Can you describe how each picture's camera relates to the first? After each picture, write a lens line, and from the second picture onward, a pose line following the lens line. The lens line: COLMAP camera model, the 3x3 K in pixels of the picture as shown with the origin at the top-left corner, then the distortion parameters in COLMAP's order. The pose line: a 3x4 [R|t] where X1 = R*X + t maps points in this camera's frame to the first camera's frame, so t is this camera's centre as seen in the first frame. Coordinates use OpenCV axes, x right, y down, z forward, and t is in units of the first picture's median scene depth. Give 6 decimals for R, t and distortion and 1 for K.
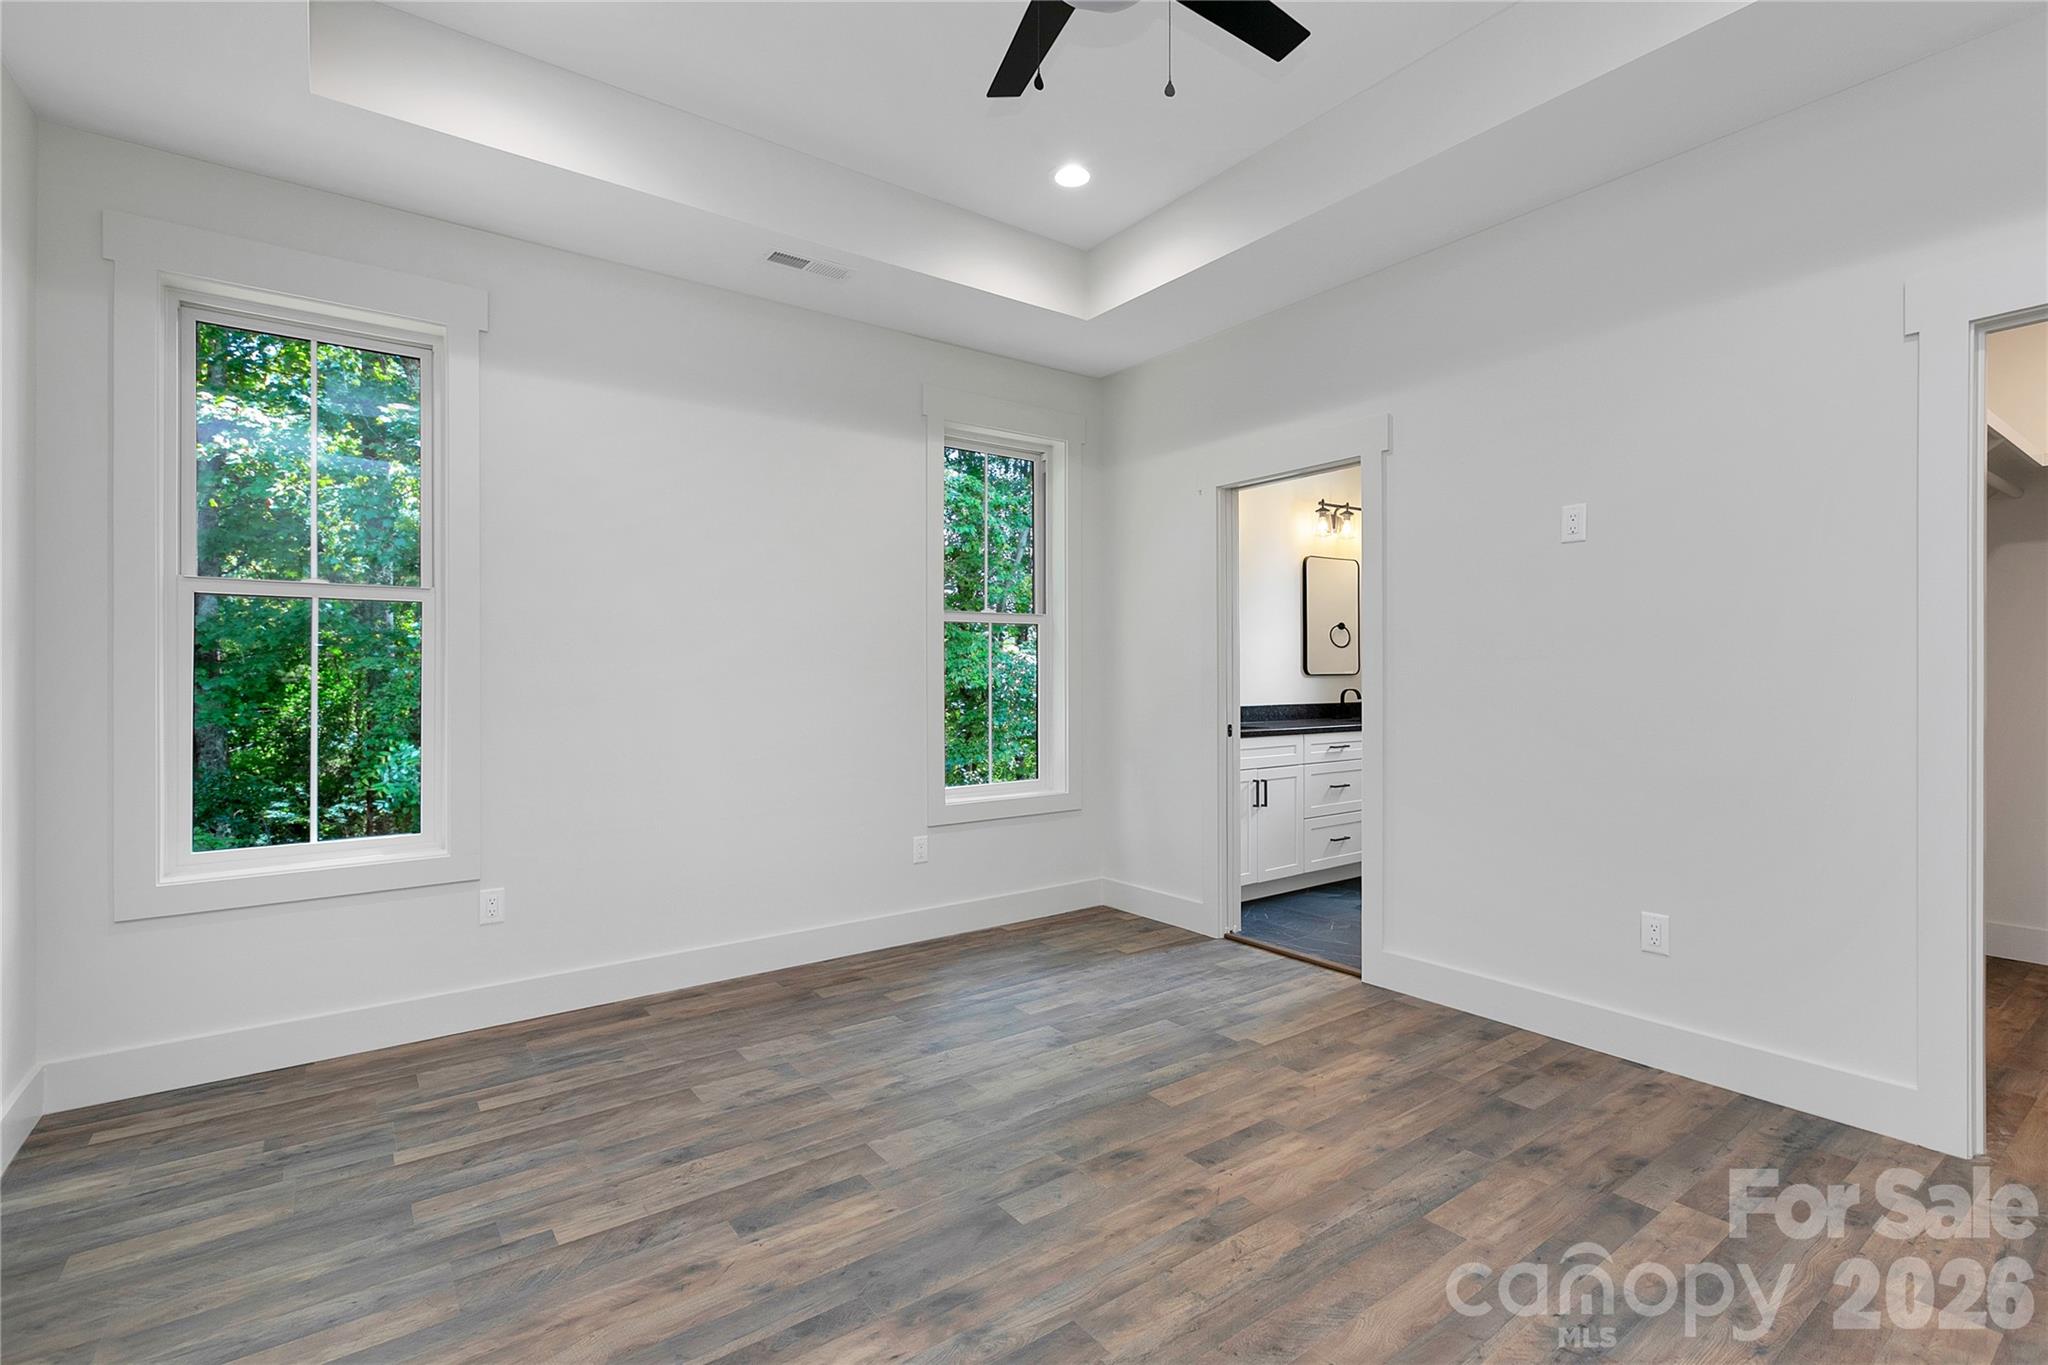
lens RADIAL K [[932.7, 0, 1032.0], [0, 932.7, 682.1], [0, 0, 1]] dist [0.000331, -0.001504]
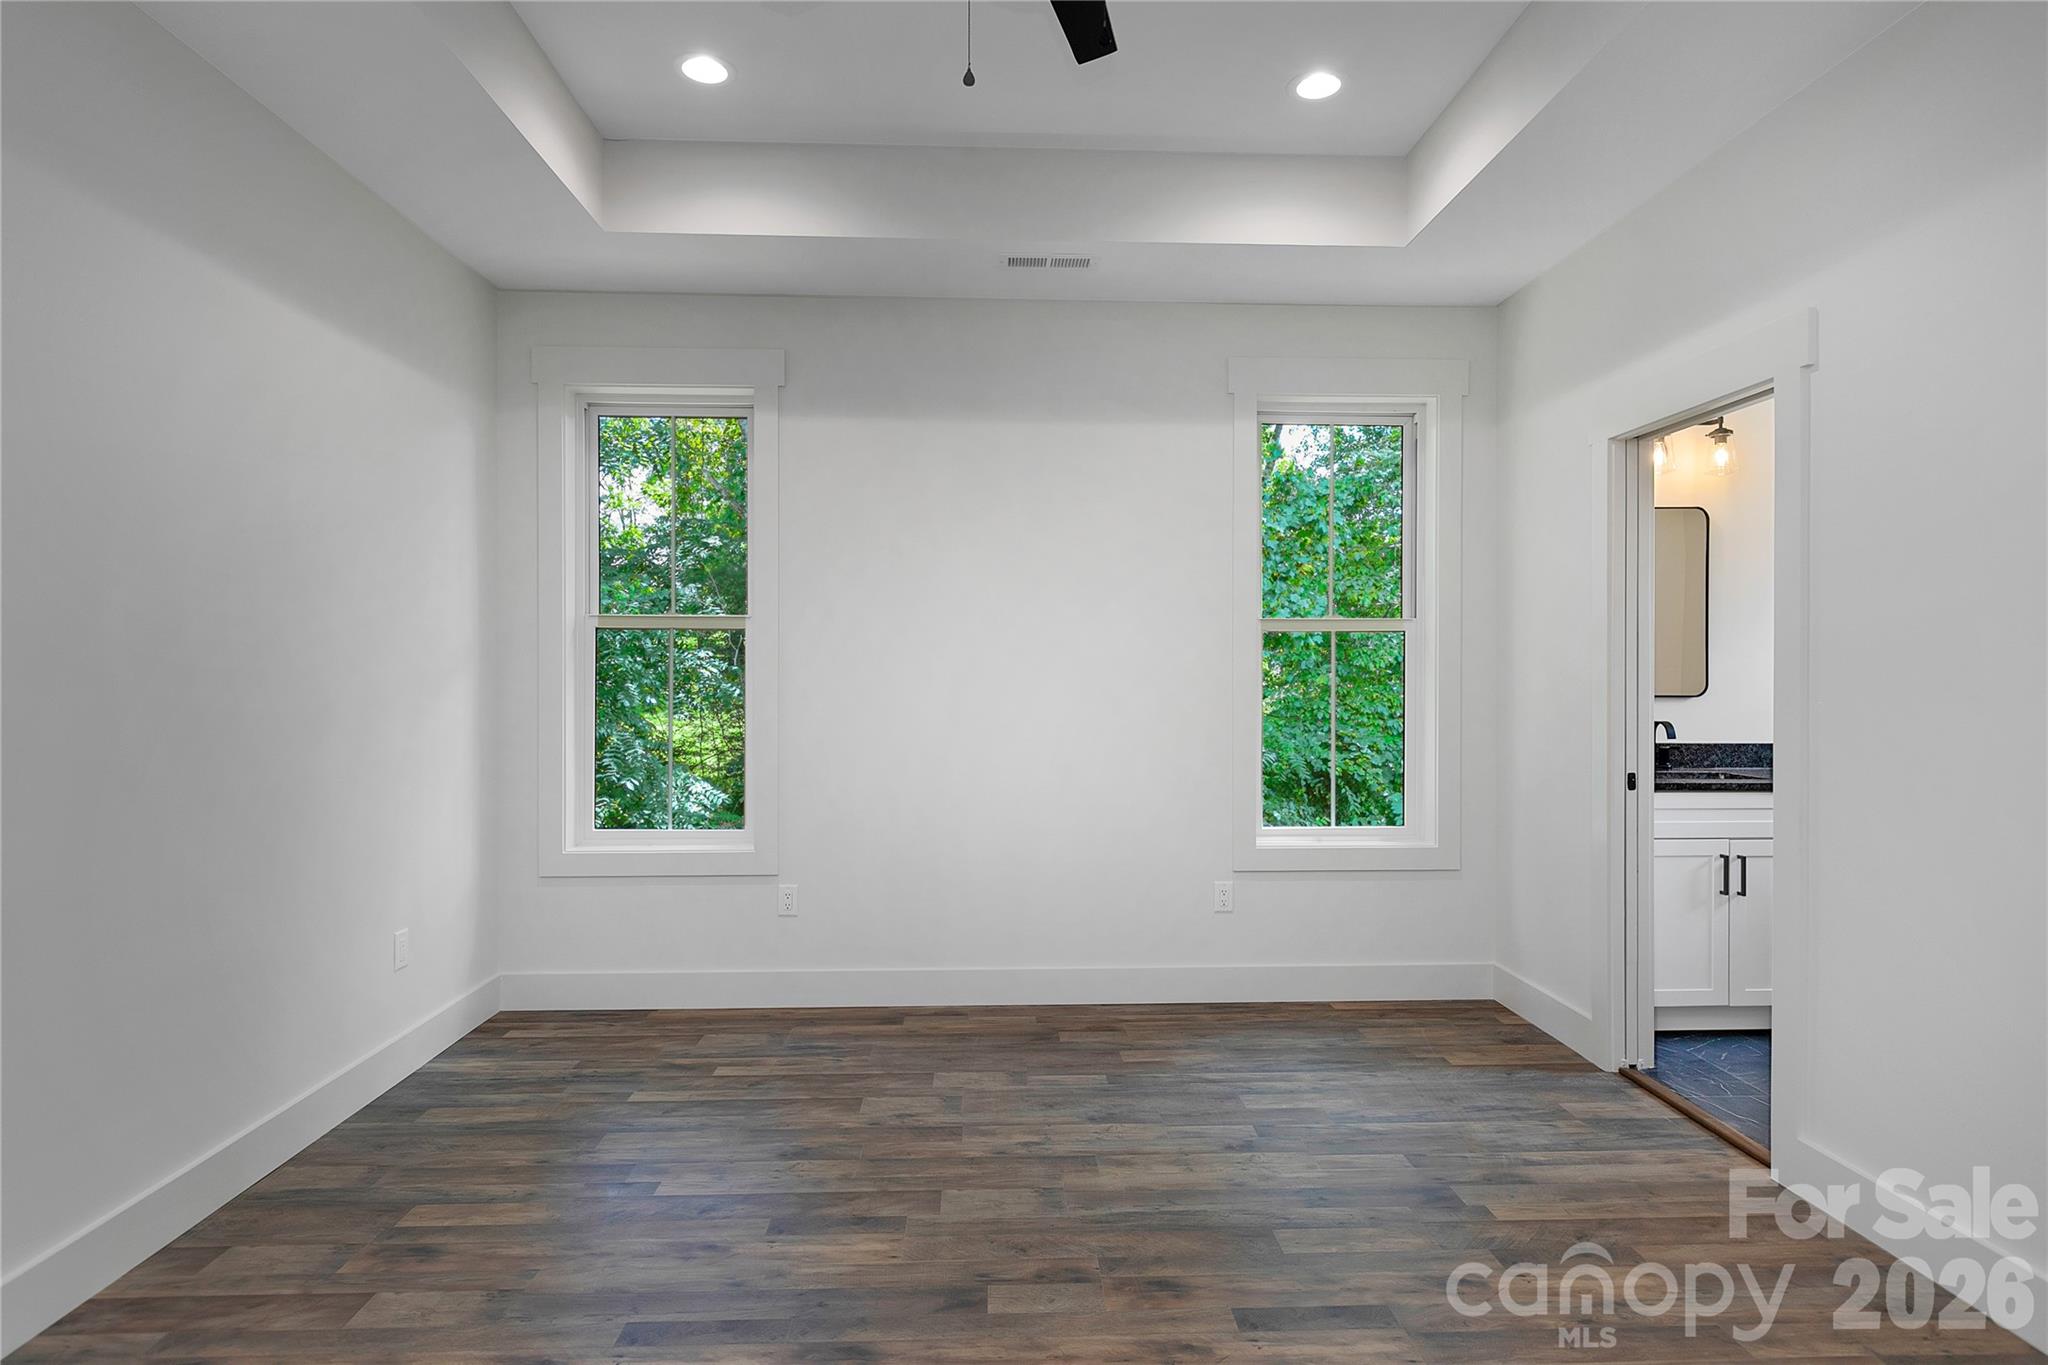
lens RADIAL K [[1088.9, 0, 1024.0], [0, 1088.9, 682.5], [0, 0, 1]] dist [-0.003018, -0.000748]
pose [[0.828981, 0.011497, -0.559159, 0.394246], [-0.010093, 0.999933, 0.005597, -0.030893], [0.559186, 0.001004, 0.829042, 0.082487]]
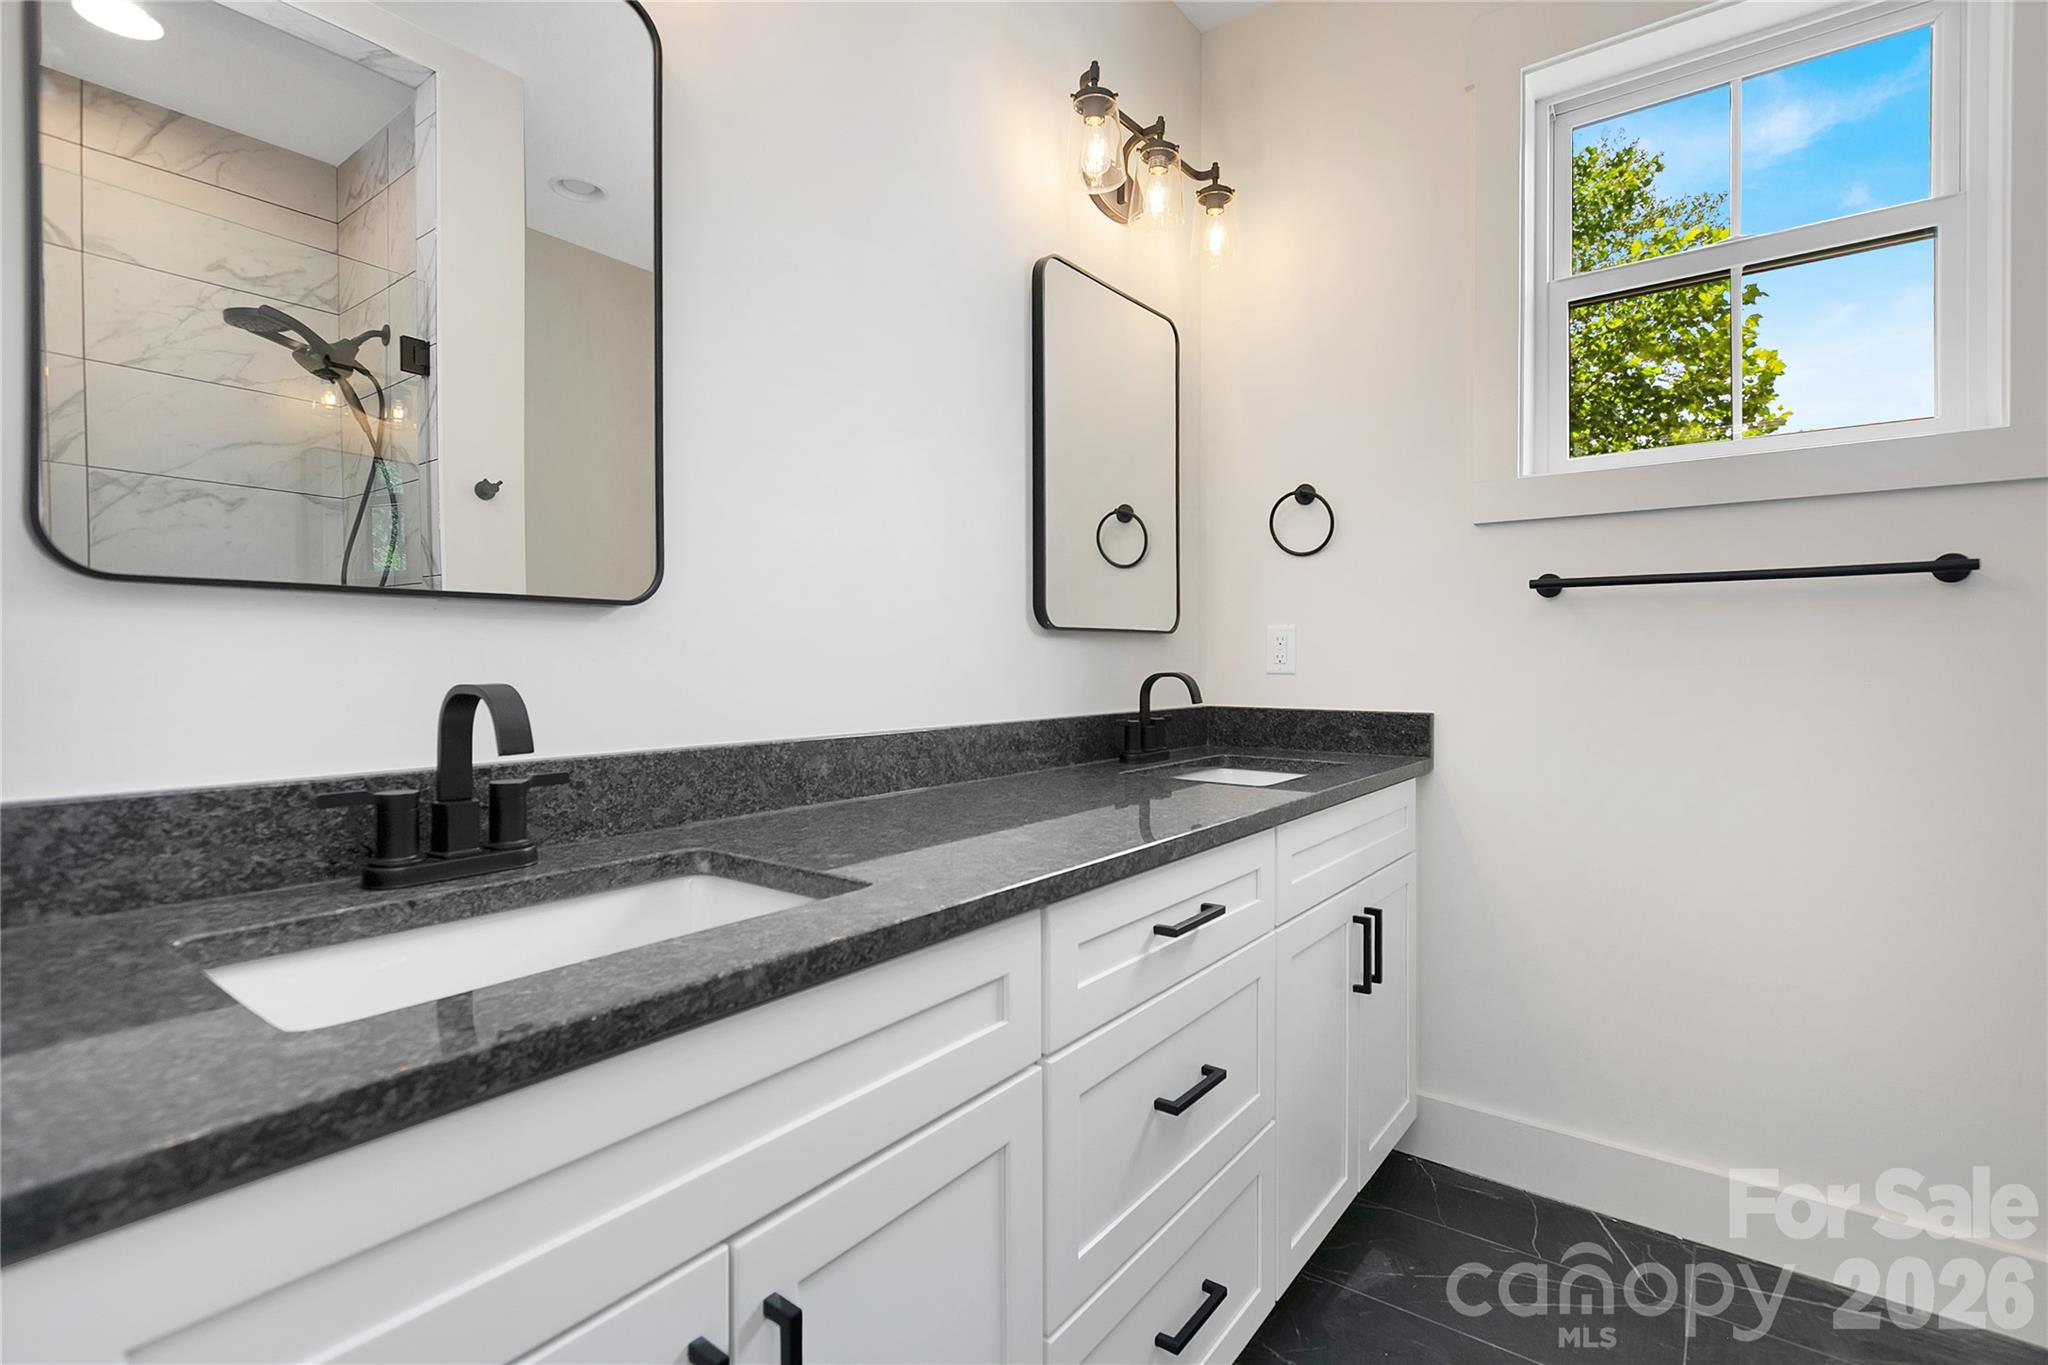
lens RADIAL K [[966.2, 0, 1032.5], [0, 966.2, 663.9], [0, 0, 1]] dist [0.003958, 0.001178]
pose [[0.959763, -0.003030, 0.280795, 0.374910], [0.002952, 0.999995, 0.000700, 0.007942], [-0.280796, 0.000157, 0.959768, 1.297806]]
